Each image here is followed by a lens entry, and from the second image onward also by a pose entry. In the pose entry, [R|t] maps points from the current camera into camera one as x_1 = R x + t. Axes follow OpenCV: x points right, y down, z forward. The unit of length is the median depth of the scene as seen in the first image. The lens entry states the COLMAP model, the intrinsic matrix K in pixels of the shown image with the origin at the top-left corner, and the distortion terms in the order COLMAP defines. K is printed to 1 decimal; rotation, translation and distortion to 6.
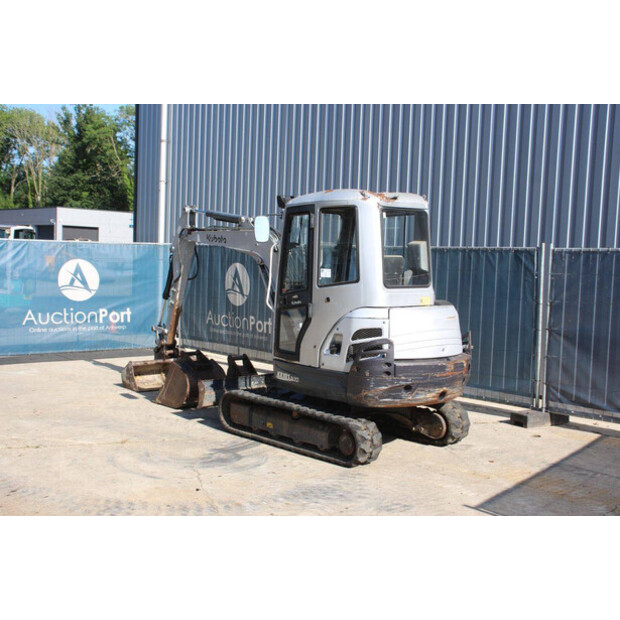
lens RADIAL K [[772.8, 0, 309.0], [0, 772.8, 310.3], [0, 0, 1]] dist [0.014967, 0.000000]
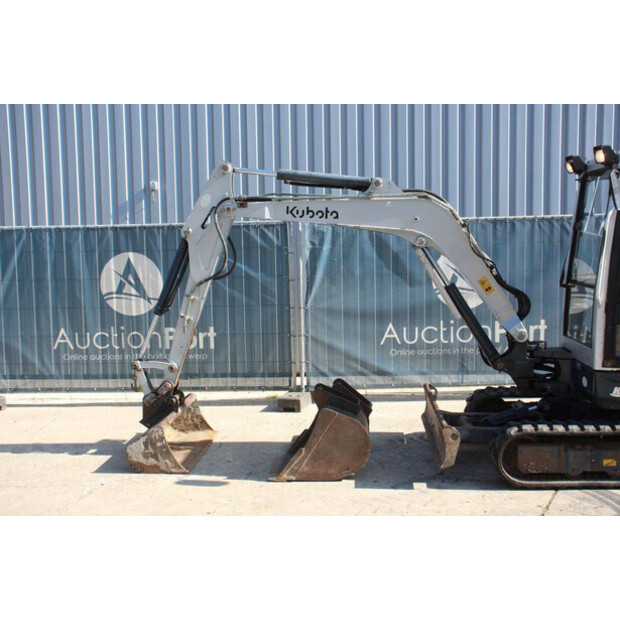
lens RADIAL K [[772.8, 0, 313.0], [0, 772.8, 309.9], [0, 0, 1]] dist [0.014967, 0.000000]
pose [[0.702977, -0.109119, 0.702792, -0.767473], [0.089215, 0.993884, 0.065077, -0.068807], [-0.705595, 0.016952, 0.708413, 0.695429]]
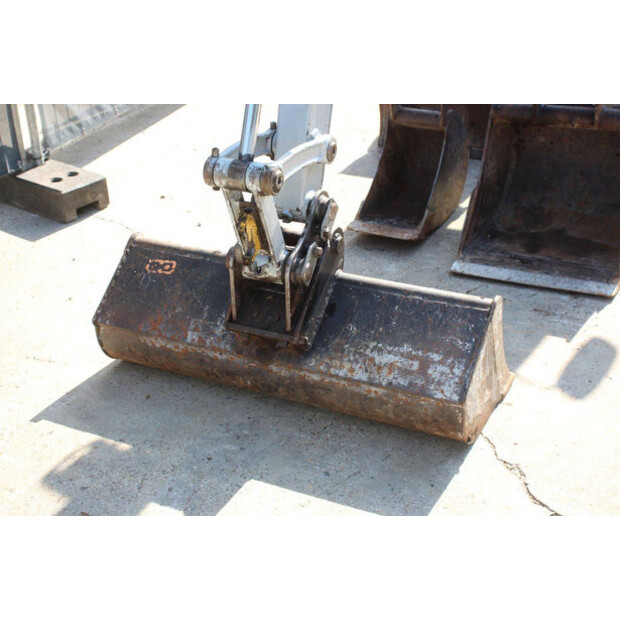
lens RADIAL K [[1009.2, 0, 309.9], [0, 1009.2, 308.6], [0, 0, 1]] dist [0.123356, 0.000000]
pose [[-0.386282, -0.437901, 0.811806, -0.600820], [0.088483, 0.858469, 0.505175, -0.100440], [-0.918127, 0.266971, -0.292865, 1.563931]]
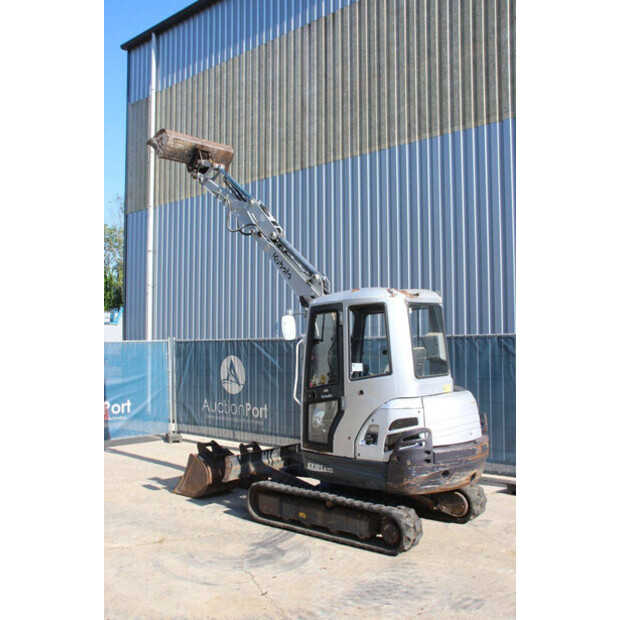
lens RADIAL K [[628.3, 0, 305.2], [0, 628.3, 319.5], [0, 0, 1]] dist [-0.025413, 0.000000]
pose [[0.994637, -0.038793, 0.095873, -0.121441], [0.048460, 0.993741, -0.100654, -0.028029], [-0.091368, 0.104760, 0.990292, 0.142181]]
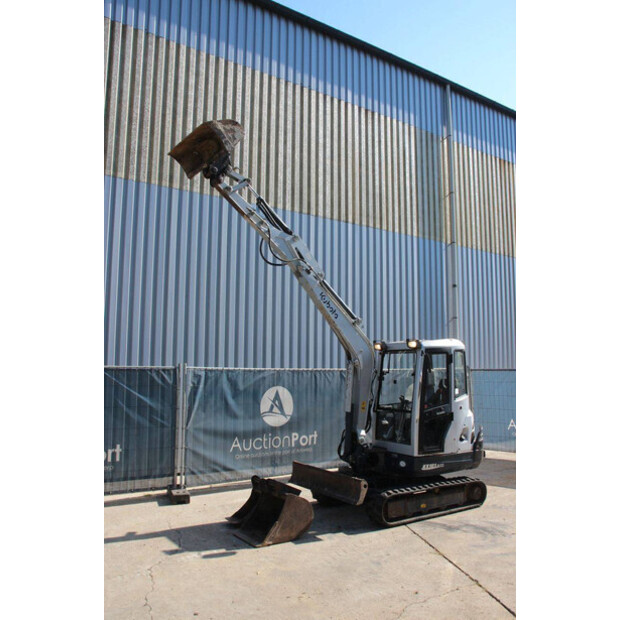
lens RADIAL K [[551.3, 0, 306.2], [0, 551.3, 310.6], [0, 0, 1]] dist [-0.129430, 0.117018]
pose [[0.142902, 0.079154, 0.986567, -1.083147], [0.062174, 0.994110, -0.088765, -0.126200], [-0.987782, 0.074024, 0.137139, 1.077571]]
